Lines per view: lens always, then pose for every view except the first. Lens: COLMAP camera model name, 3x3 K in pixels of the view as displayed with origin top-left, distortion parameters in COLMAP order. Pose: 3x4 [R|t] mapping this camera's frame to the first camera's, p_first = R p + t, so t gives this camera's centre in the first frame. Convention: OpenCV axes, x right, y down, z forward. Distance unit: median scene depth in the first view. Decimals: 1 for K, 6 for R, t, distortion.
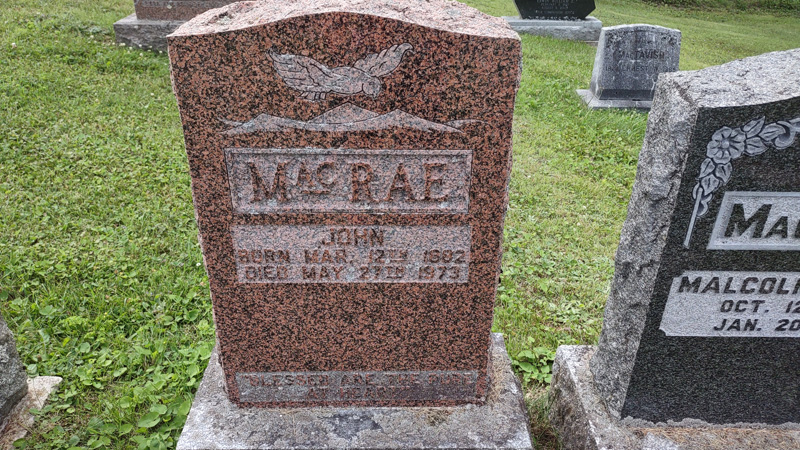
lens RADIAL K [[597.9, 0, 400.0], [0, 597.9, 225.0], [0, 0, 1]] dist [0.073981, -0.111726]
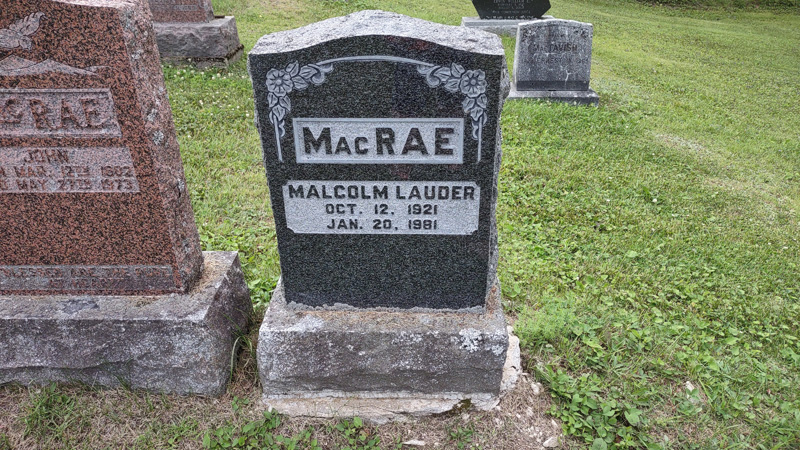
lens RADIAL K [[597.9, 0, 400.0], [0, 597.9, 225.0], [0, 0, 1]] dist [0.073981, -0.111726]
pose [[0.998840, -0.002556, -0.048082, 0.781734], [0.002056, 0.999943, -0.010434, 0.189801], [0.048106, 0.010323, 0.998789, -0.338896]]
